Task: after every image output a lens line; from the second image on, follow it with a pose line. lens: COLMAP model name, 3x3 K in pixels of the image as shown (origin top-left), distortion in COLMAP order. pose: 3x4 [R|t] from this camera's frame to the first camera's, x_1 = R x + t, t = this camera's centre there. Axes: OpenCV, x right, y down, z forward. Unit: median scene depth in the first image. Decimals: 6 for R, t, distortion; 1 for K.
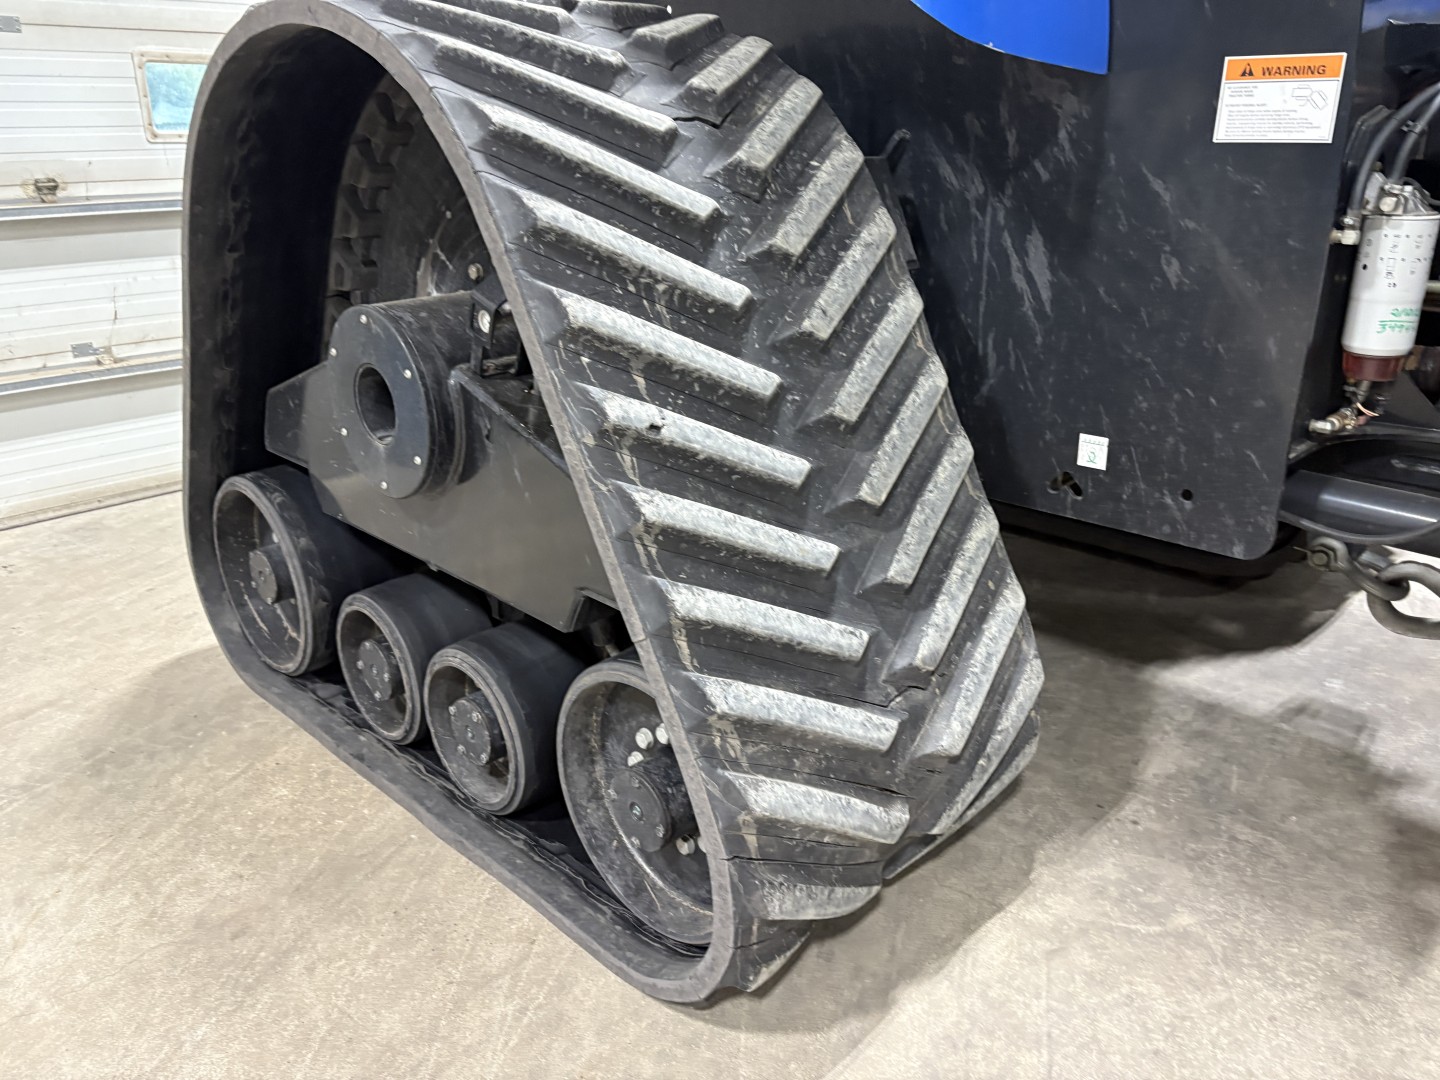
lens RADIAL K [[1020.0, 0, 720.0], [0, 1020.0, 540.0], [0, 0, 1]] dist [-0.004647, -0.002786]
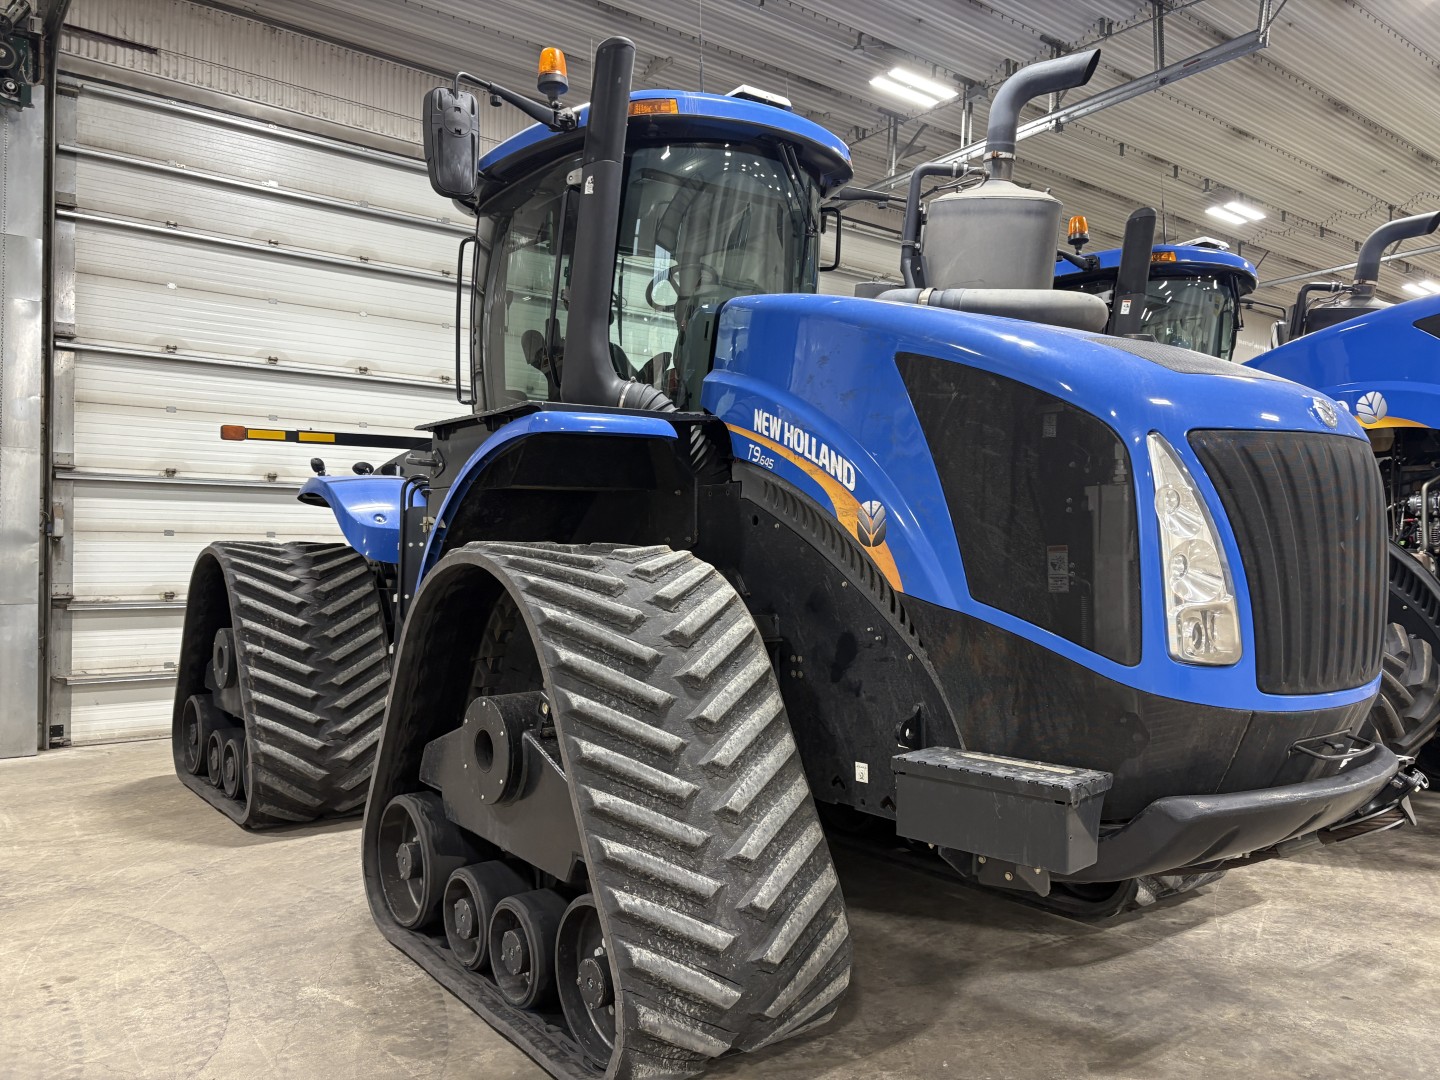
lens RADIAL K [[1020.0, 0, 720.0], [0, 1020.0, 540.0], [0, 0, 1]] dist [-0.004647, -0.002786]
pose [[0.989827, 0.003067, -0.142240, 0.328056], [-0.056105, 0.927162, -0.370436, 0.164994], [0.130744, 0.374648, 0.917903, -0.730121]]
